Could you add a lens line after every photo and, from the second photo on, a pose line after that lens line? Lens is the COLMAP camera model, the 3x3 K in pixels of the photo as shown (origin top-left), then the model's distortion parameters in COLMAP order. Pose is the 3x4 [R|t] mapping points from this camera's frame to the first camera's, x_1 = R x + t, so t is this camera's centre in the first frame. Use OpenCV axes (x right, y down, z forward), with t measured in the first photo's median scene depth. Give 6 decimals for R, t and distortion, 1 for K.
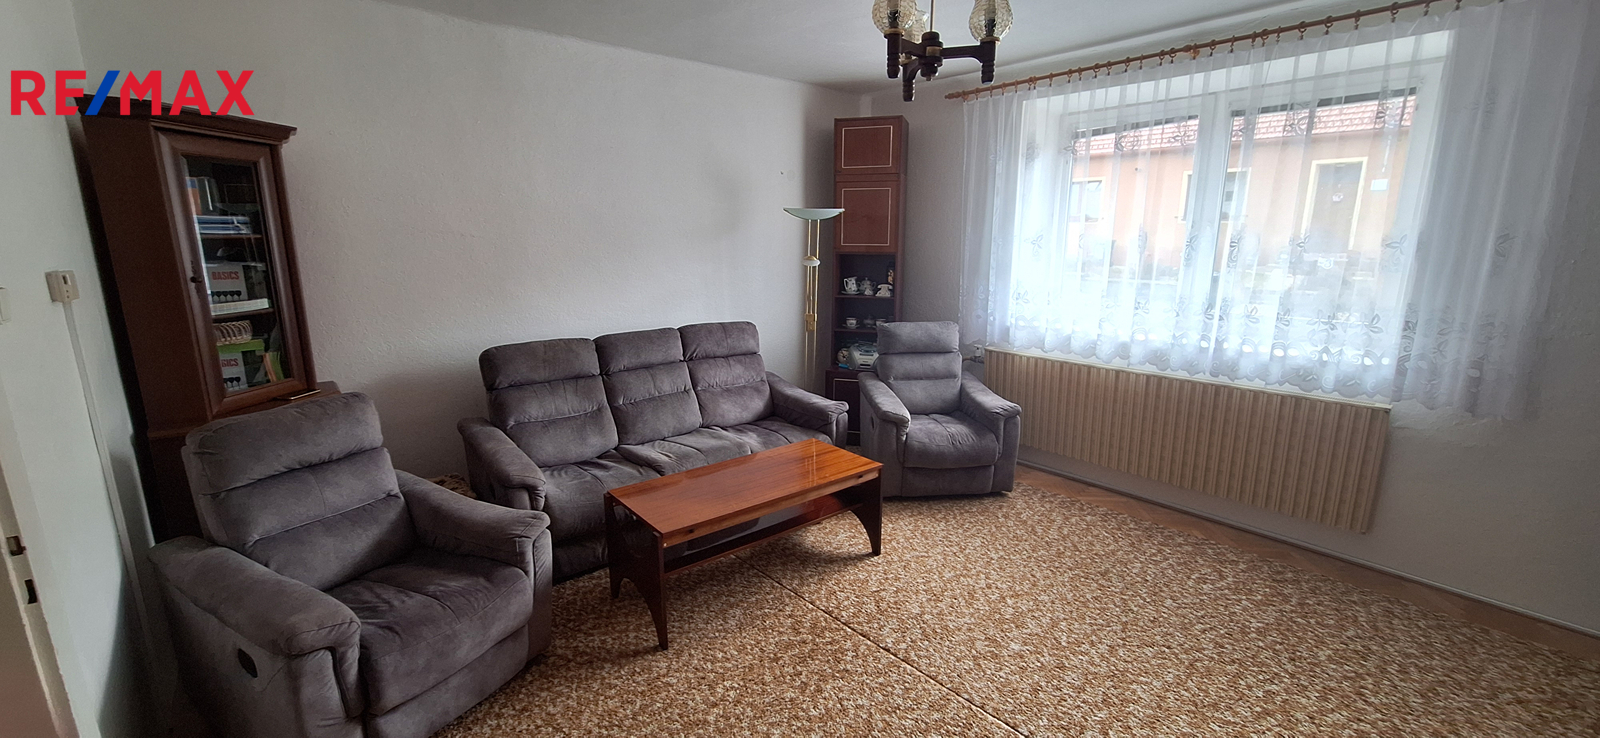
lens RADIAL K [[624.7, 0, 800.0], [0, 624.7, 369.0], [0, 0, 1]] dist [-0.008664, 0.000144]
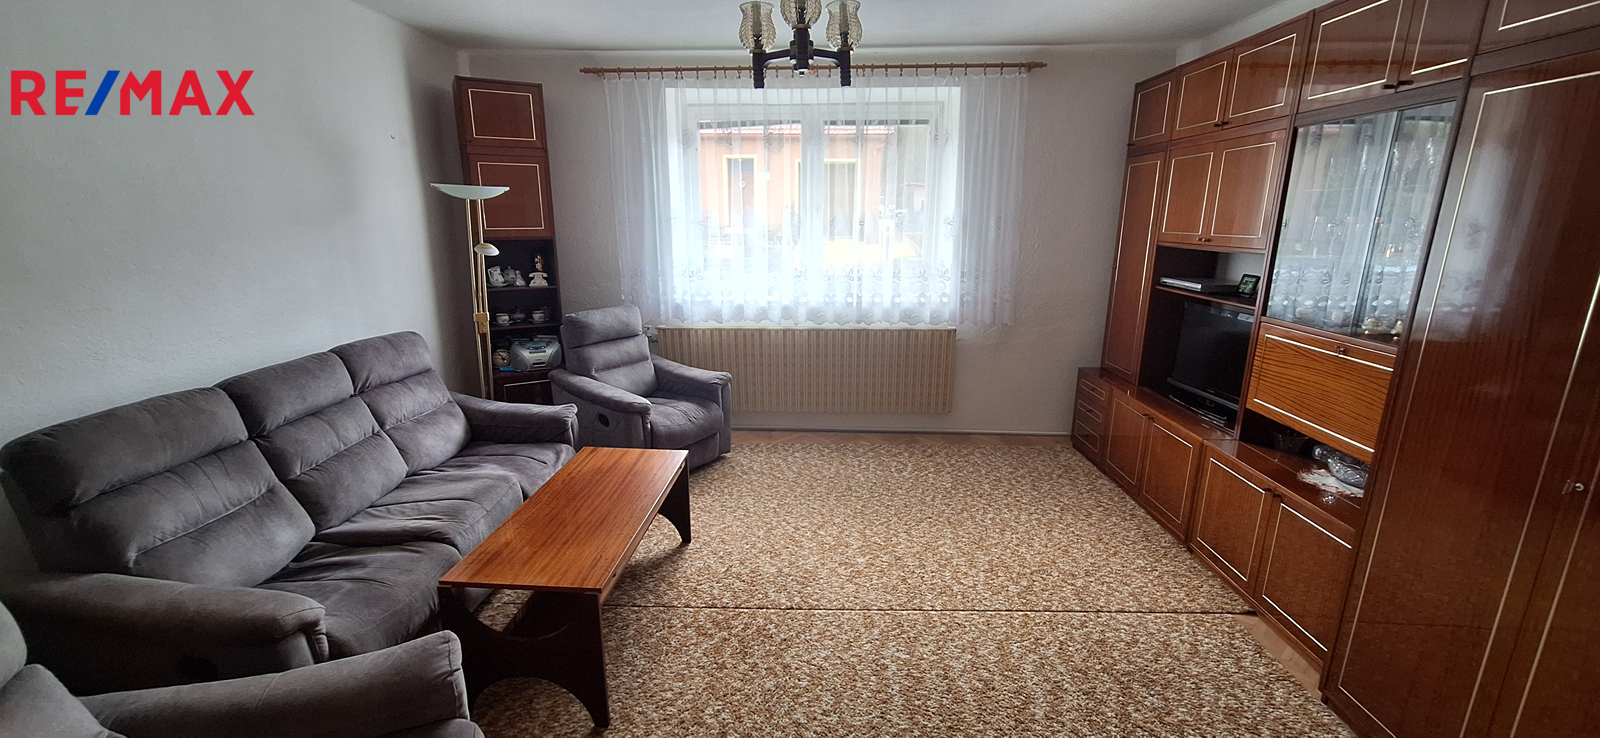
lens RADIAL K [[637.6, 0, 769.6], [0, 637.6, 368.5], [0, 0, 1]] dist [-0.000826, 0.000250]
pose [[0.693336, -0.170250, 0.700214, -0.383933], [0.152334, 0.984359, 0.088500, -0.037580], [-0.704329, 0.045306, 0.708426, 0.153646]]
